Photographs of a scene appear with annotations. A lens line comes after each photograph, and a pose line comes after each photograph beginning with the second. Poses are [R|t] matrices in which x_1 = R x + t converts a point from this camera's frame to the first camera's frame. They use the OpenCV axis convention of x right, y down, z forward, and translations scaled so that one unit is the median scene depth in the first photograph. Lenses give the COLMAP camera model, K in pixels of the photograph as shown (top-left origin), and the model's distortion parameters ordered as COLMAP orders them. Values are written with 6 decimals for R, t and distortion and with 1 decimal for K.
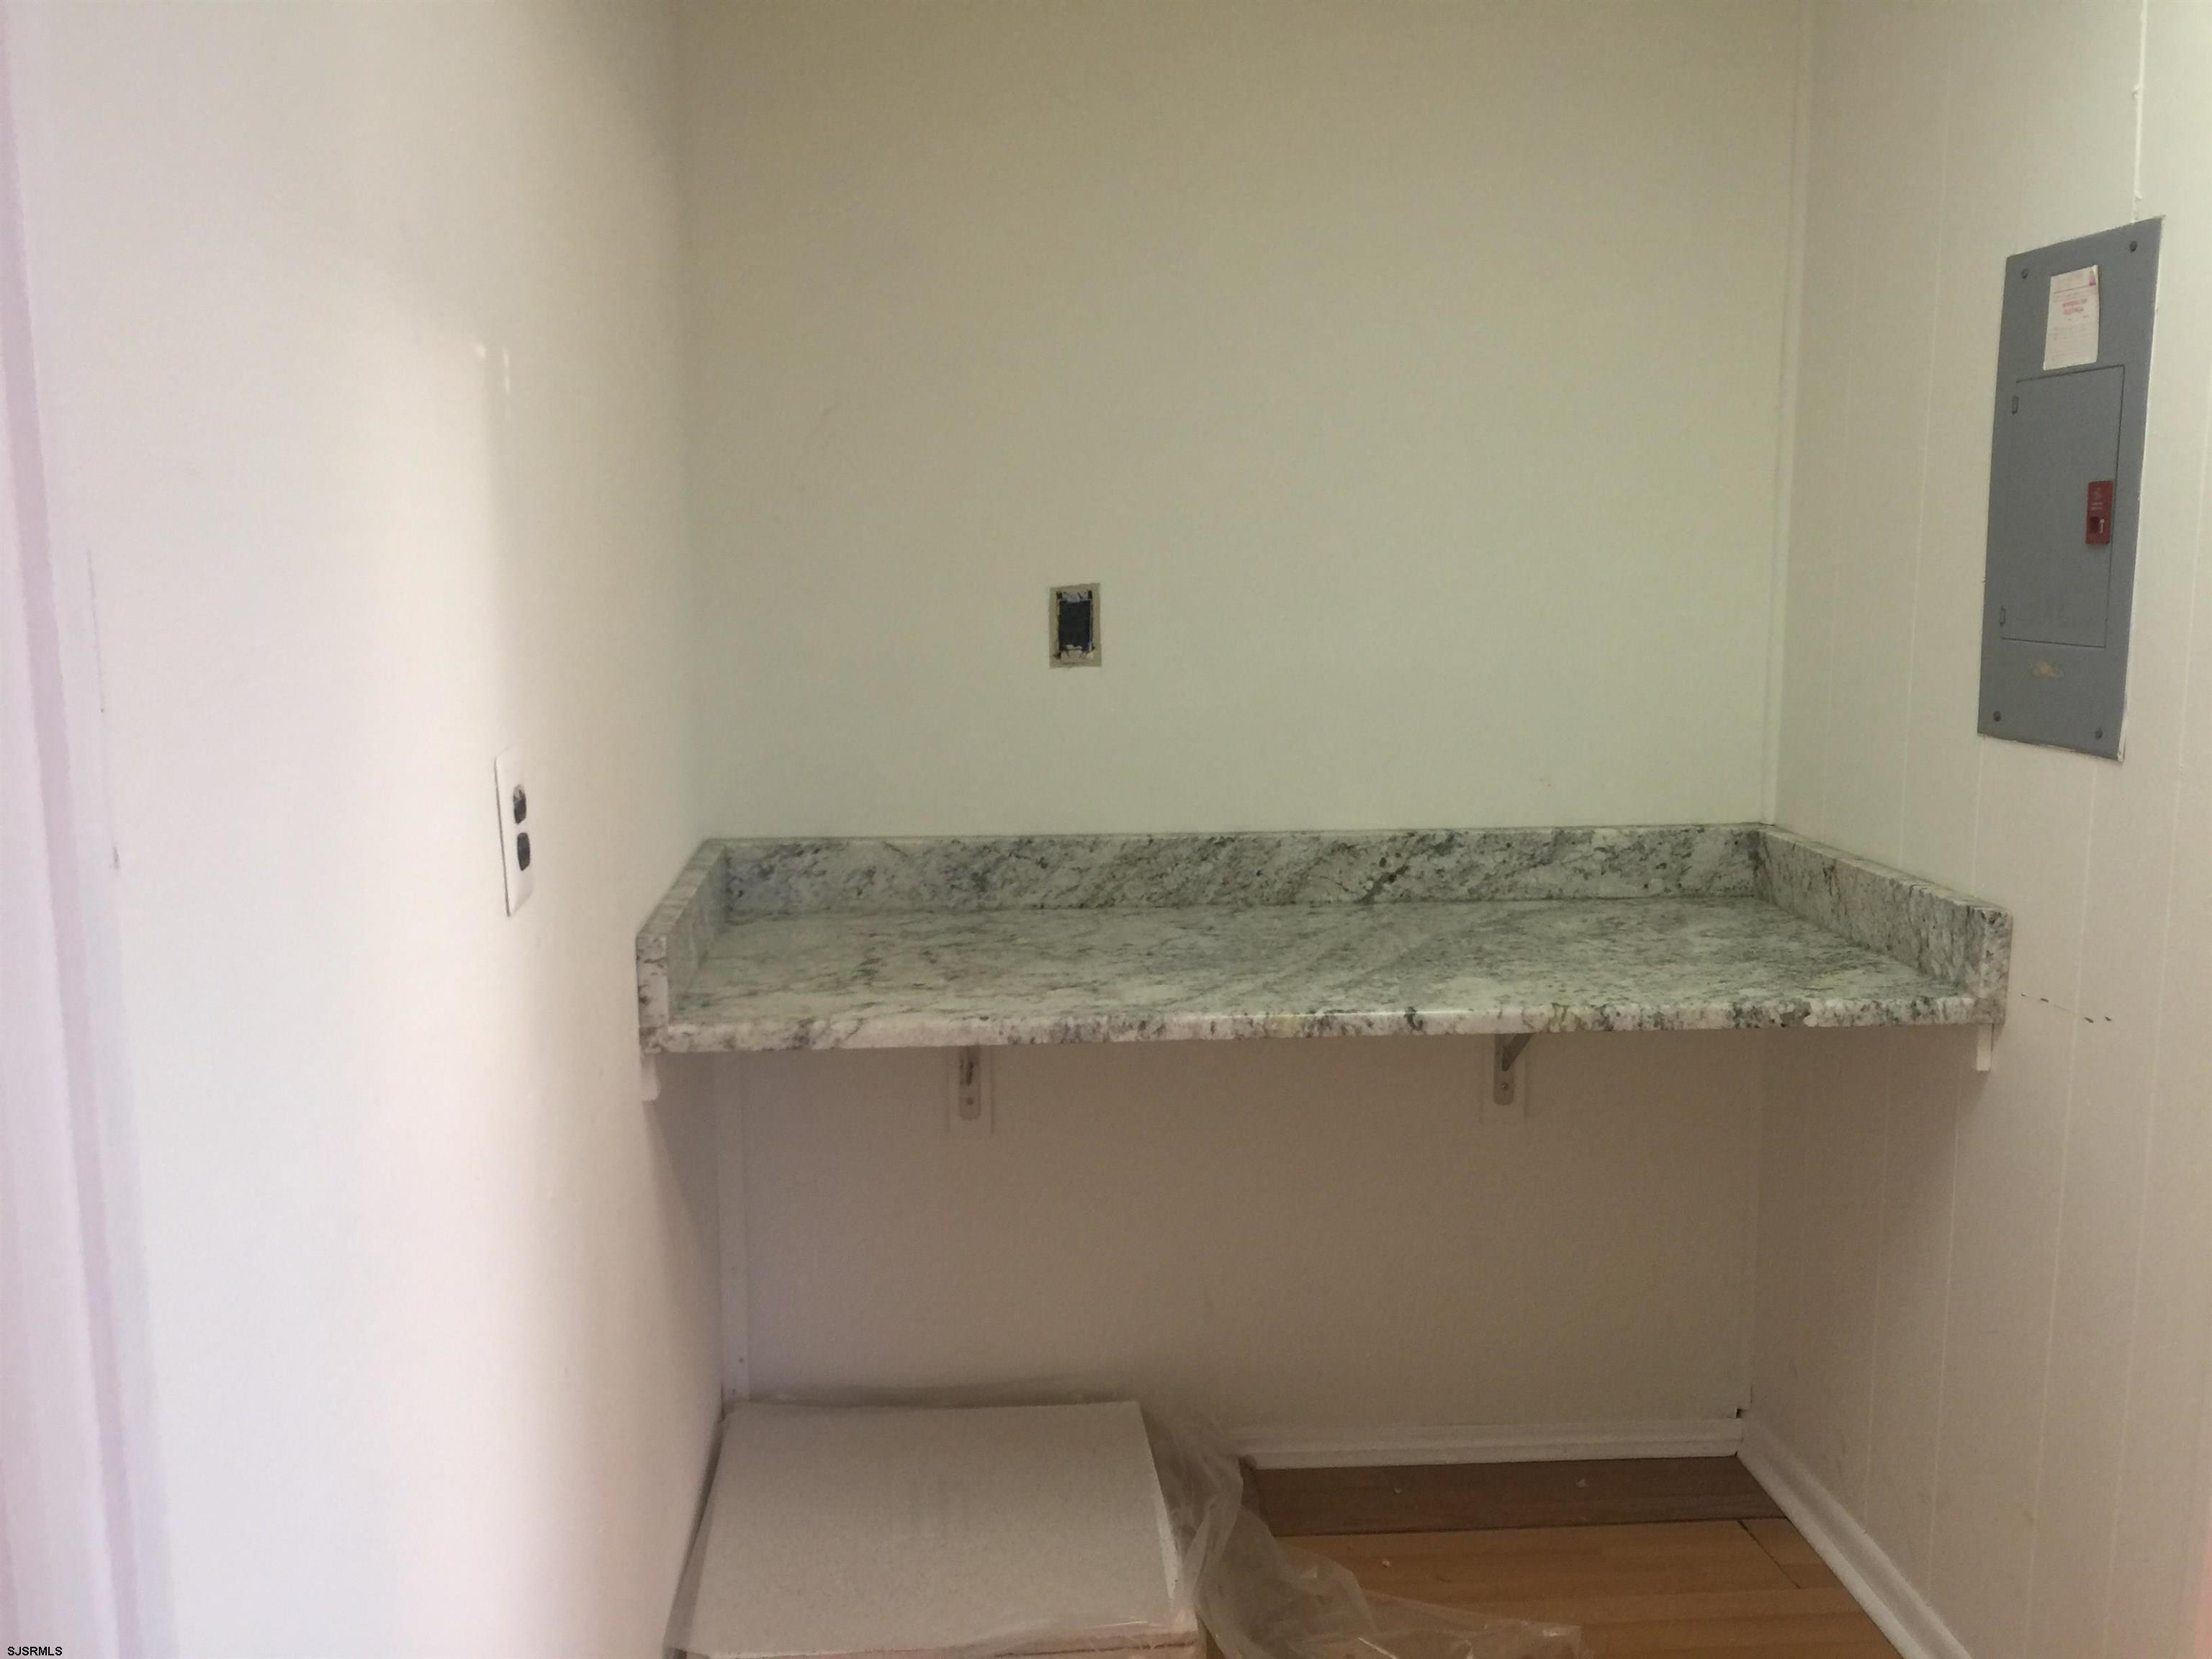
lens RADIAL K [[1914.7, 0, 1110.0], [0, 1914.7, 830.4], [0, 0, 1]] dist [0.078811, -0.110315]
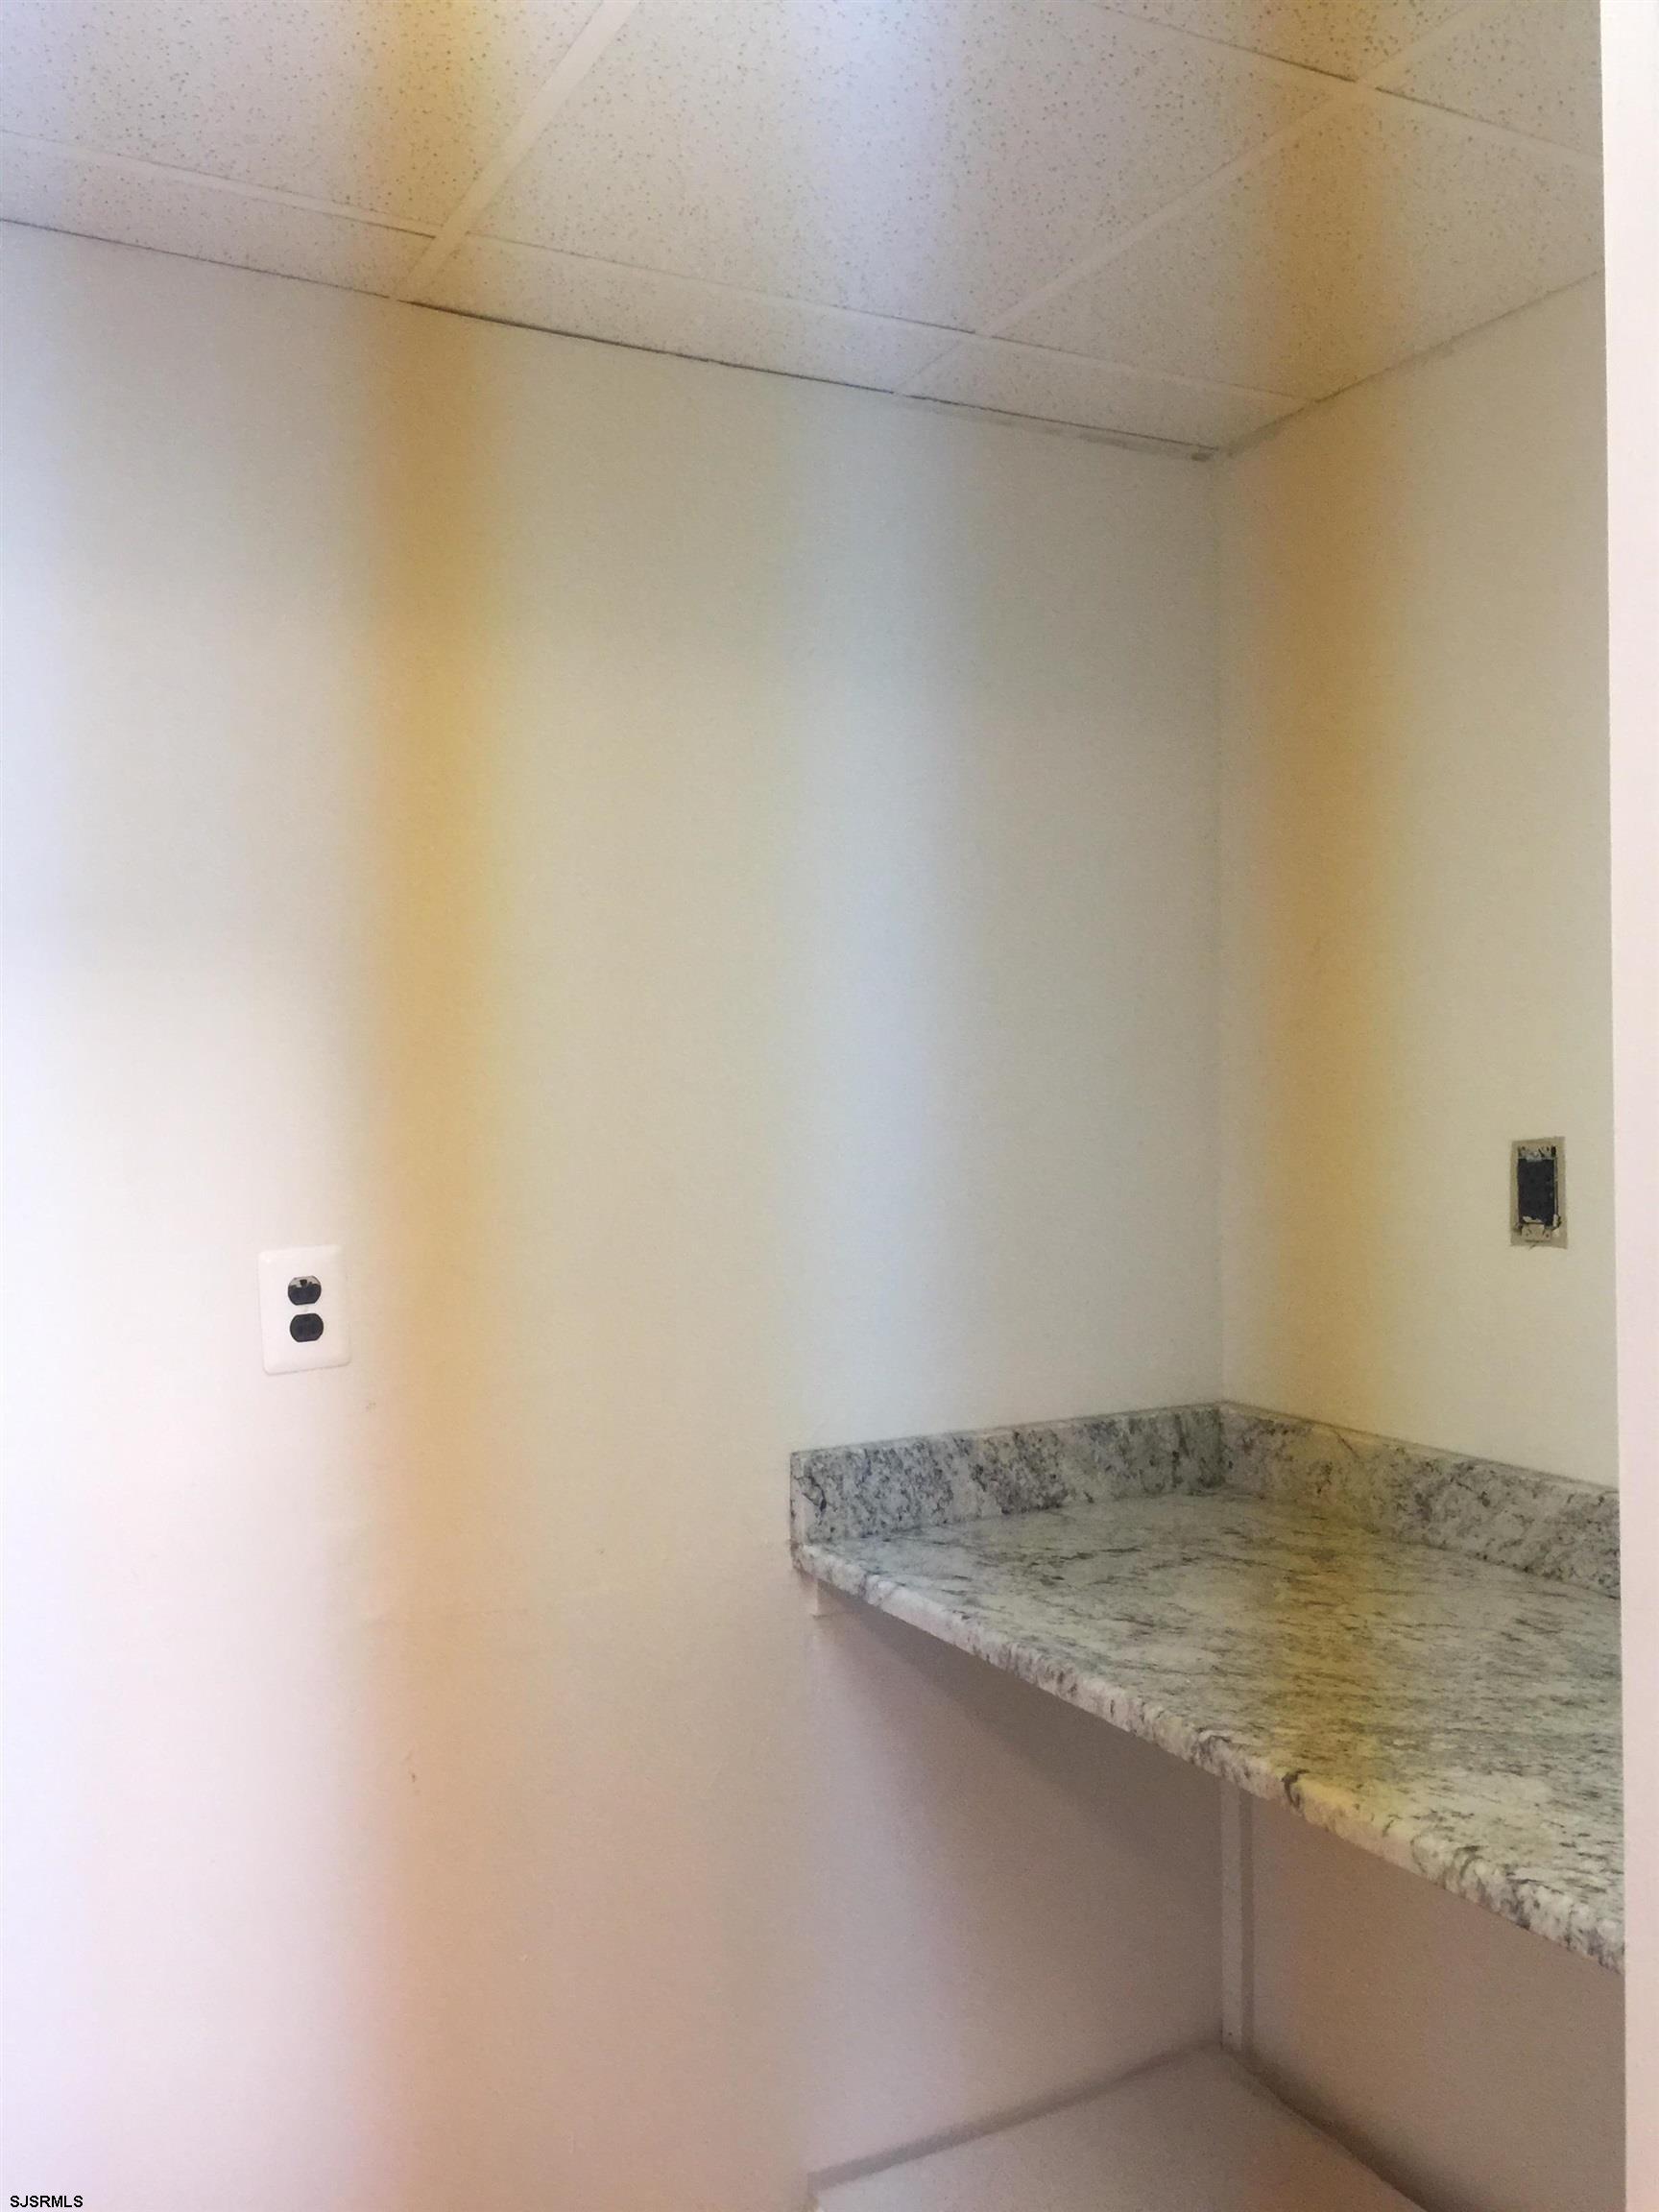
lens RADIAL K [[1914.7, 0, 830.5], [0, 1914.7, 1105.1], [0, 0, 1]] dist [0.078811, -0.110315]
pose [[0.384116, 0.006809, -0.923260, 0.576811], [-0.129959, 0.990416, -0.046764, -0.068846], [0.914093, 0.137949, 0.381319, 0.449622]]
